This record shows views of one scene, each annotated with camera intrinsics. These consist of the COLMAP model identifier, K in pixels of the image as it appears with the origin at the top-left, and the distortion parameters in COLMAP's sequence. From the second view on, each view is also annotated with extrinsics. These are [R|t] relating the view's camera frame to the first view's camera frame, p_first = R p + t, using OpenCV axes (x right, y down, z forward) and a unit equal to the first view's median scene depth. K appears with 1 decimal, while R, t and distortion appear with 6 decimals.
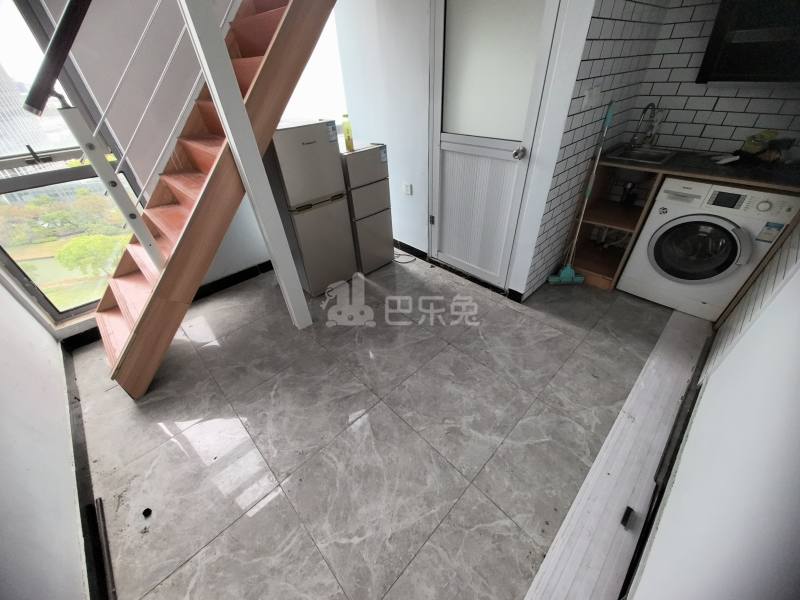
lens RADIAL K [[314.4, 0, 400.0], [0, 314.4, 303.2], [0, 0, 1]] dist [0.001920, -0.000441]
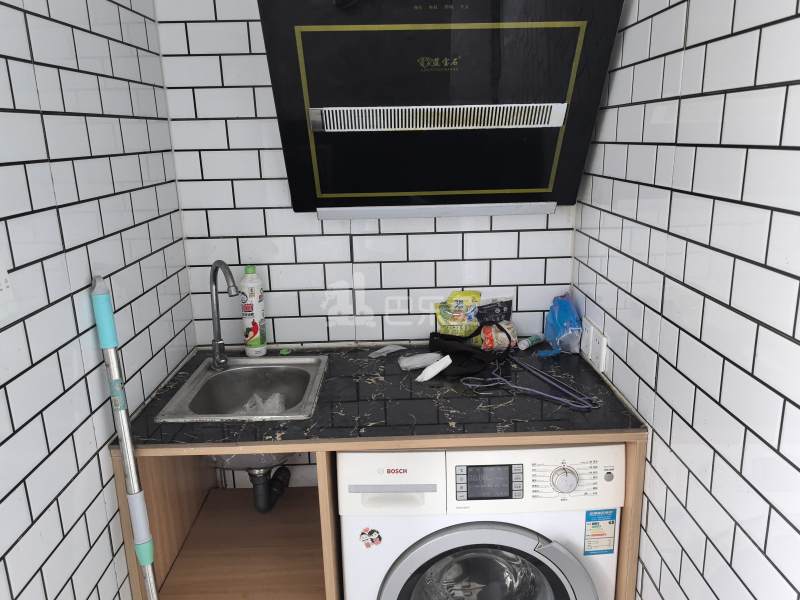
lens RADIAL K [[631.1, 0, 402.8], [0, 631.1, 299.9], [0, 0, 1]] dist [0.013132, 0.000984]
pose [[0.681302, -0.160603, 0.714167, 0.437159], [0.437285, 0.871713, -0.221130, -0.358922], [-0.587034, 0.462951, 0.664129, 0.433571]]
